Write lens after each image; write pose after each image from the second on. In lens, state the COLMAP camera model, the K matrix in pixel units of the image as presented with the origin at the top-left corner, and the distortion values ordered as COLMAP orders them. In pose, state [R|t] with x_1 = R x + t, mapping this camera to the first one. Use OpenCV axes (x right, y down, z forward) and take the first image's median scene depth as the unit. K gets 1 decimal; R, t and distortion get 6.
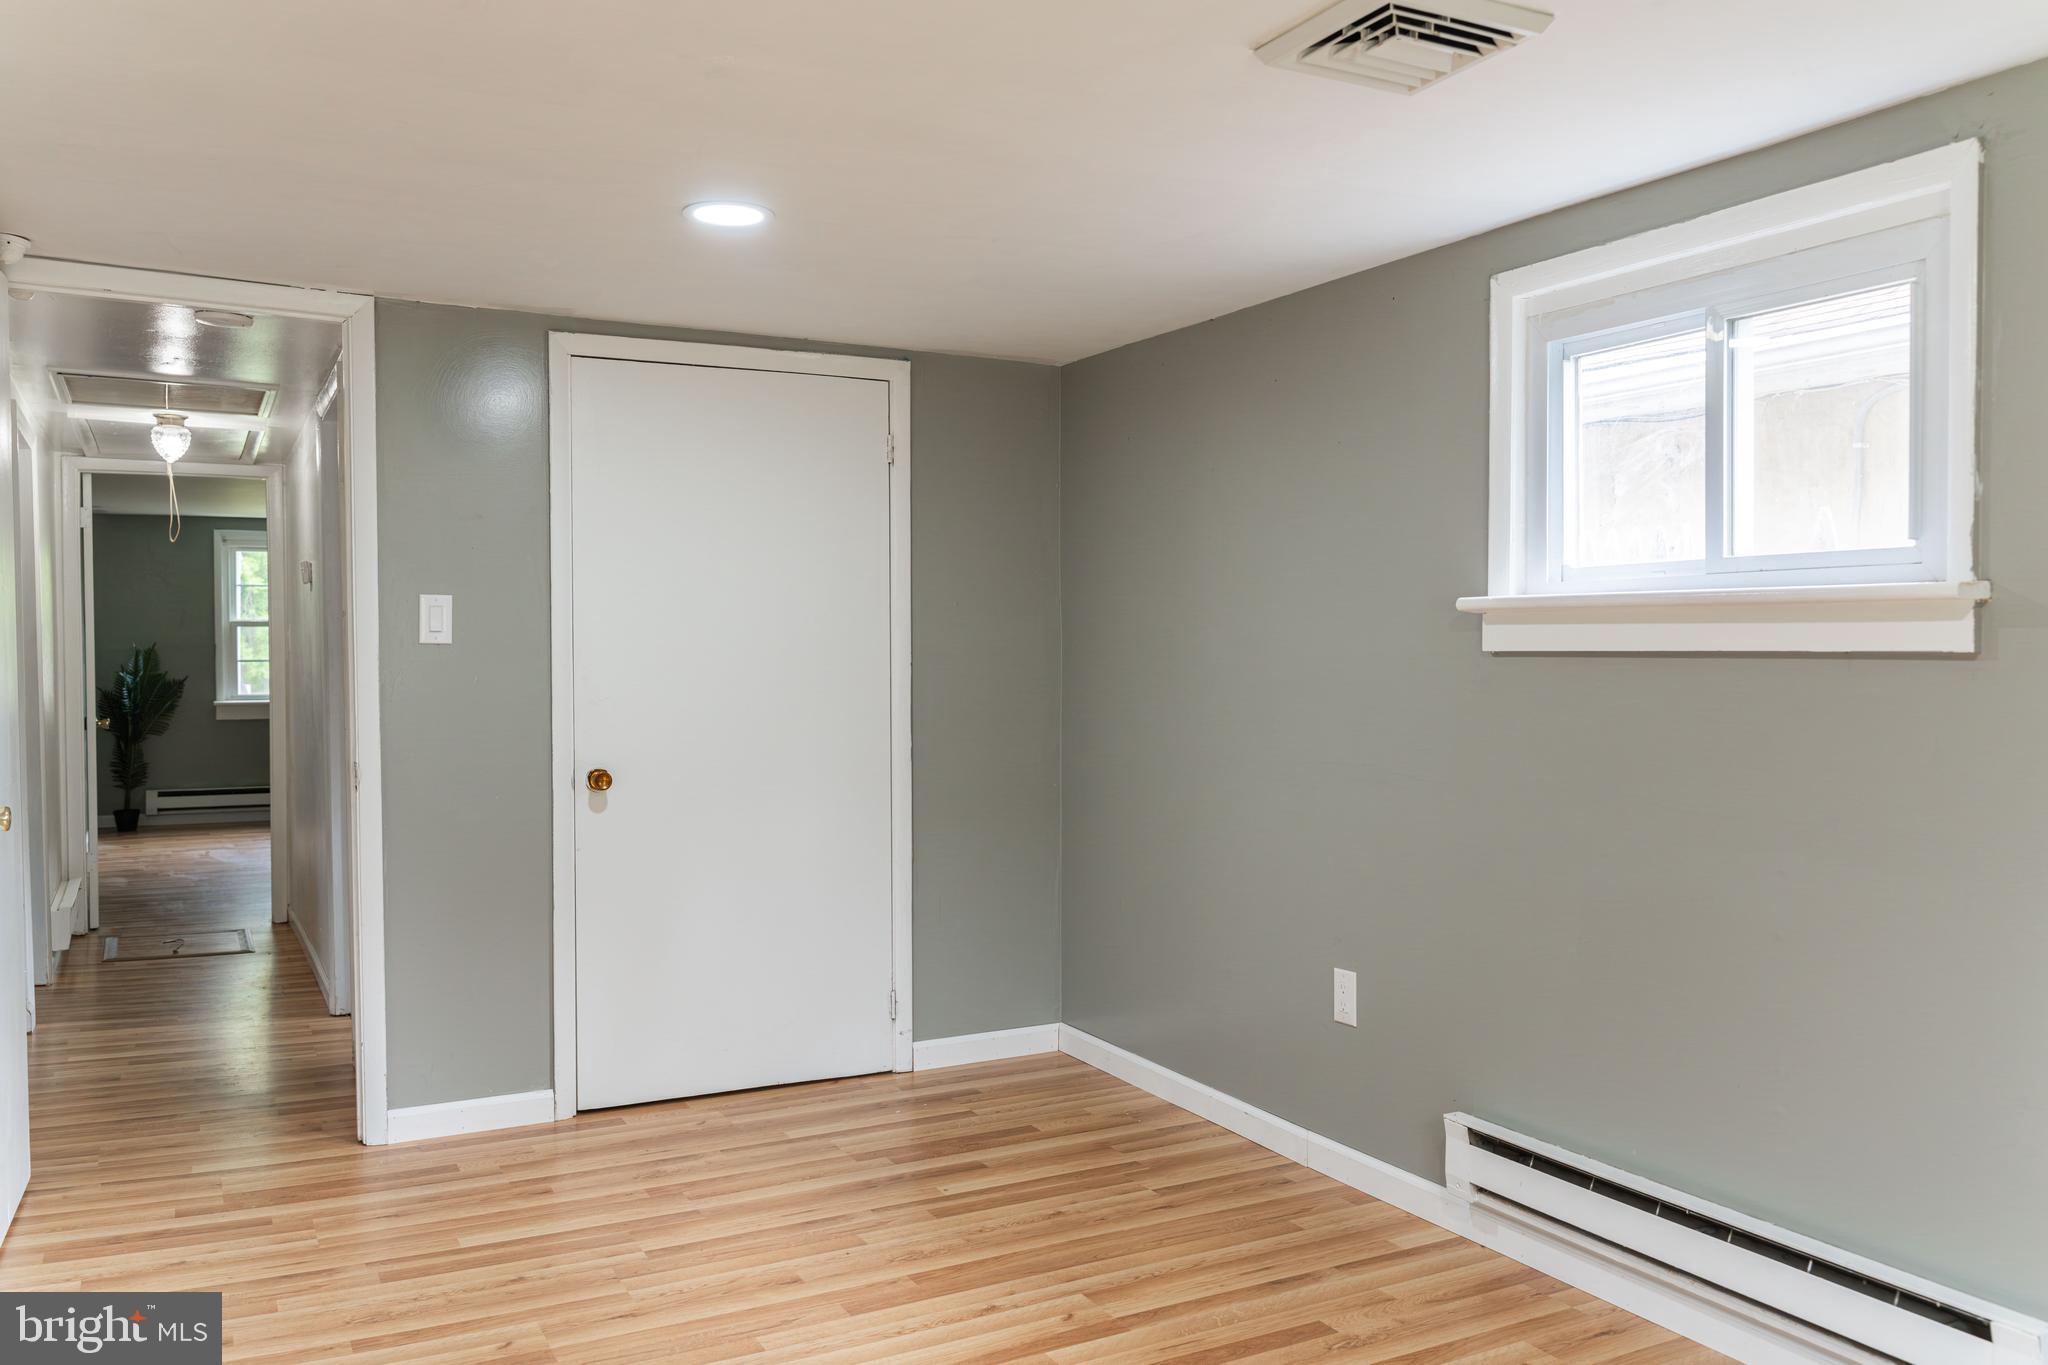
lens RADIAL K [[1625.4, 0, 1025.7], [0, 1625.4, 714.8], [0, 0, 1]] dist [0.001756, -0.003471]
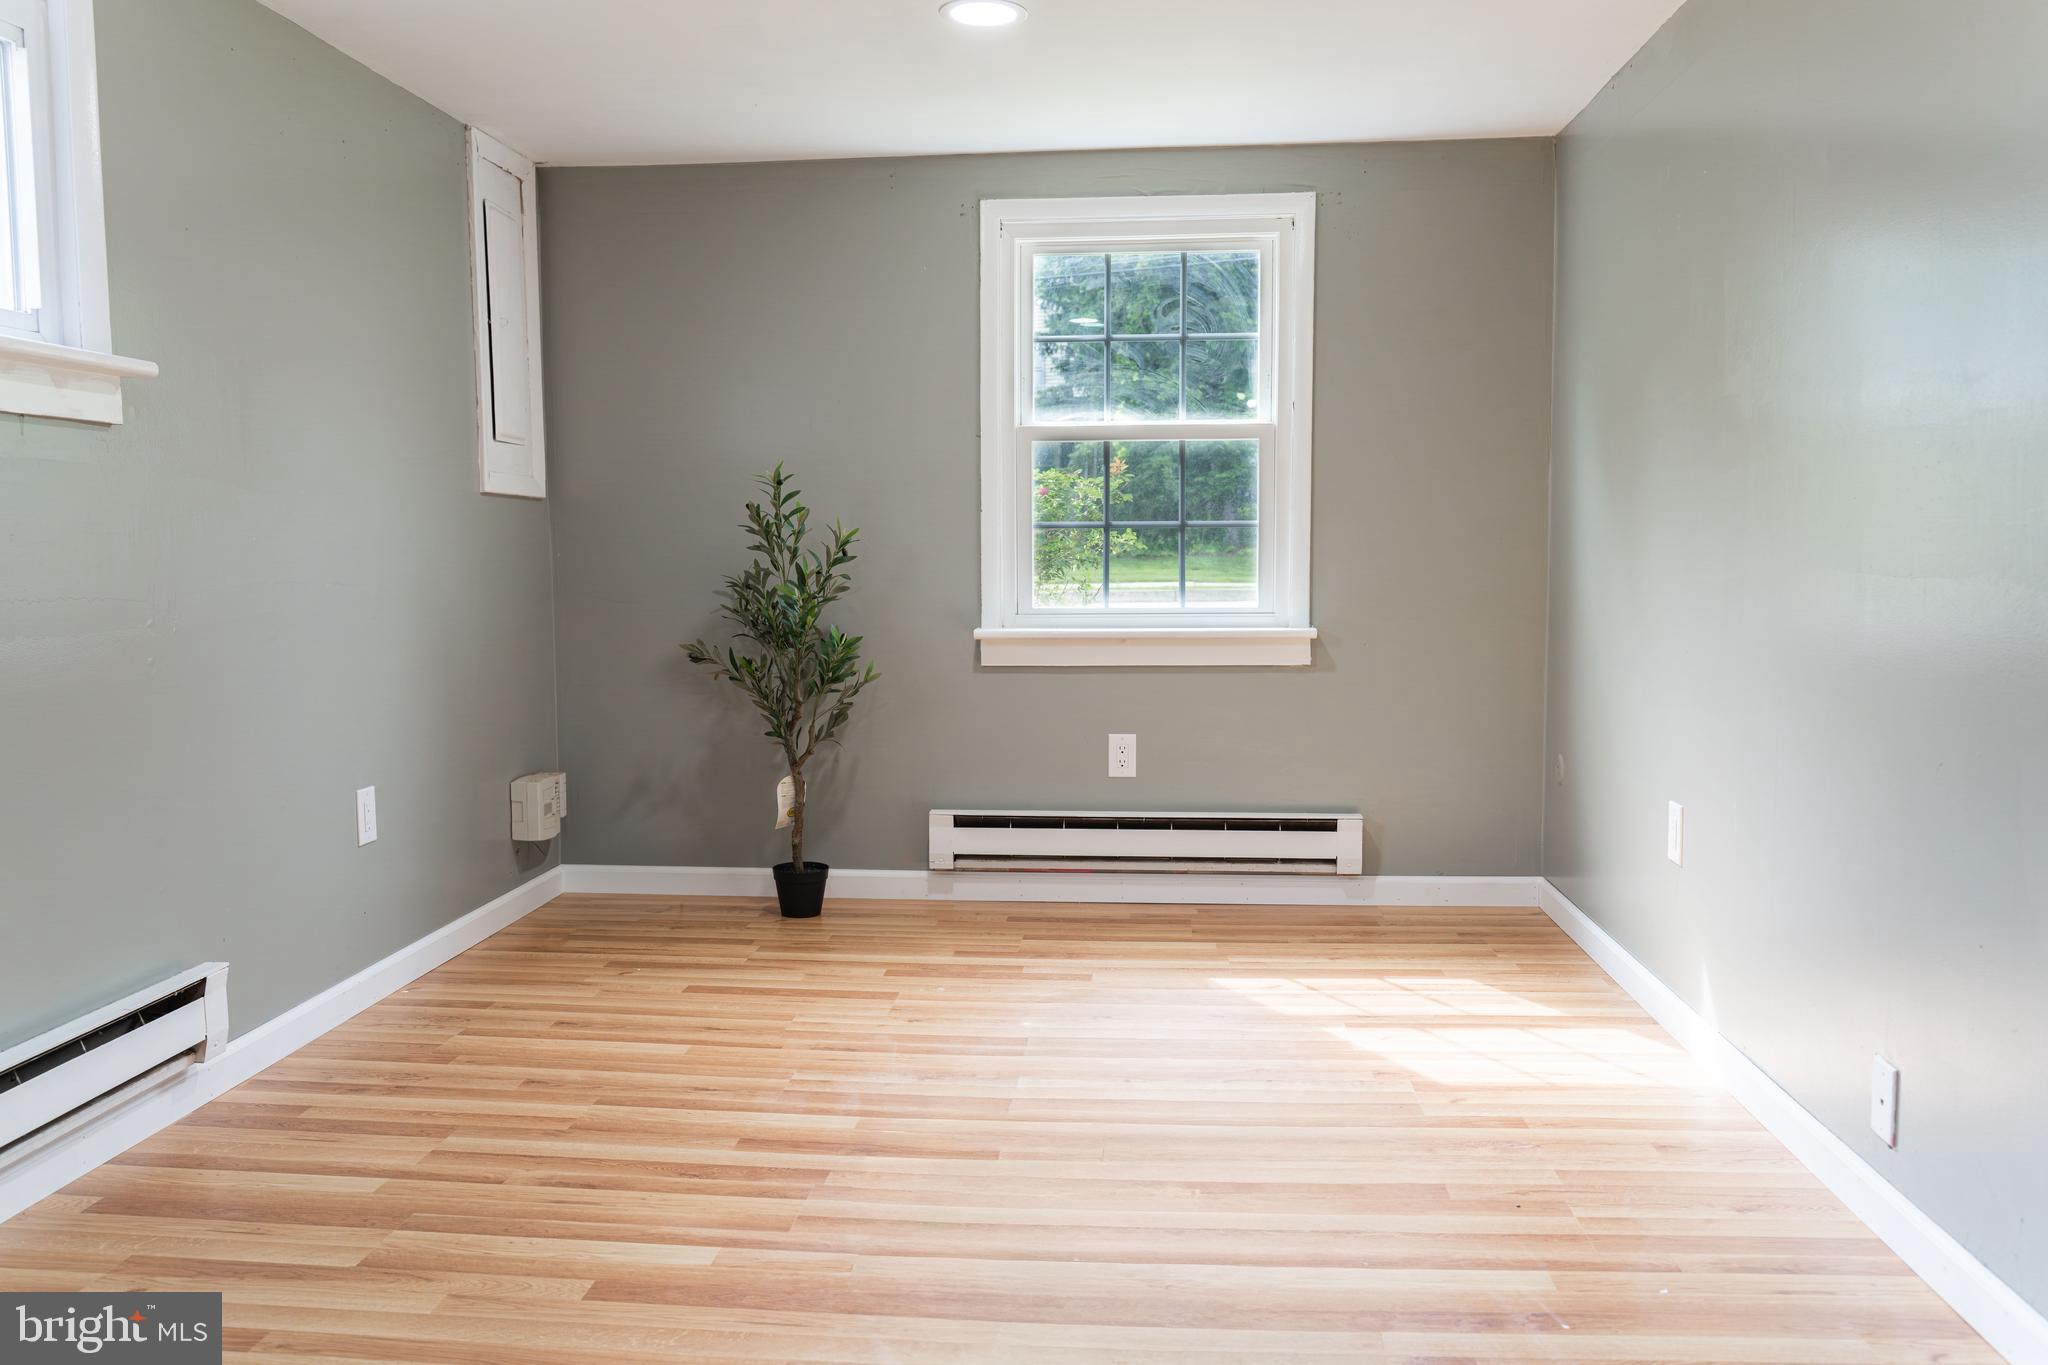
lens RADIAL K [[1626.2, 0, 1020.0], [0, 1626.2, 701.8], [0, 0, 1]] dist [0.000238, -0.004395]
pose [[-0.838992, -0.046925, 0.542117, -0.346850], [0.032229, 0.990240, 0.135593, 0.012435], [-0.543189, 0.131233, -0.829291, 0.998268]]
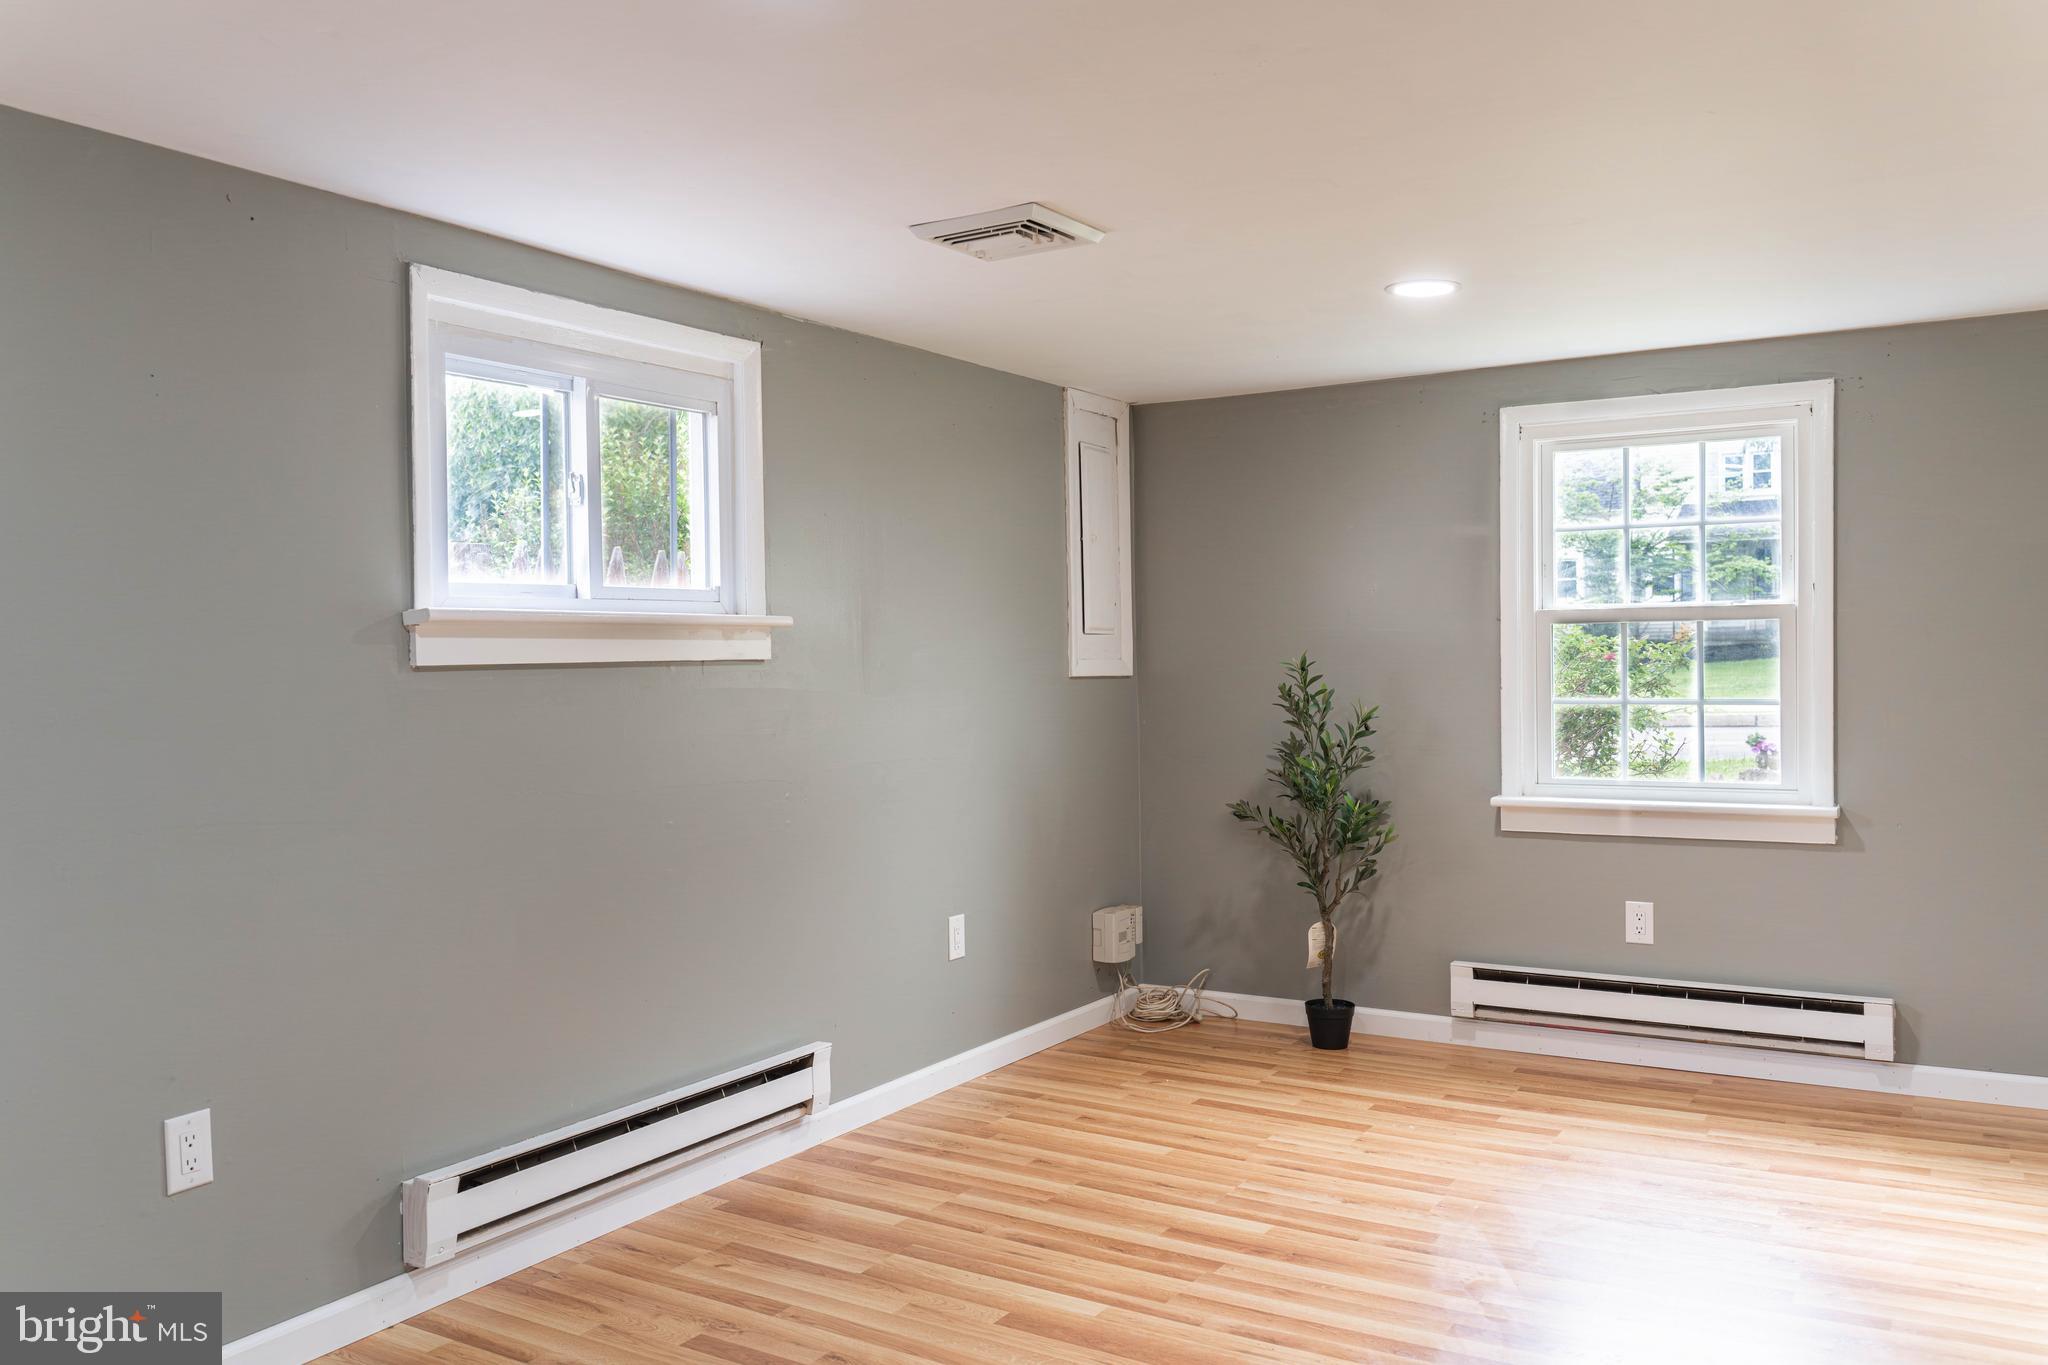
lens RADIAL K [[1625.4, 0, 1025.7], [0, 1625.4, 714.8], [0, 0, 1]] dist [0.001756, -0.003471]
pose [[-0.514902, -0.021680, 0.856975, -0.581655], [0.054073, 0.996868, 0.057708, -0.038735], [-0.855542, 0.076053, -0.512117, 0.995372]]
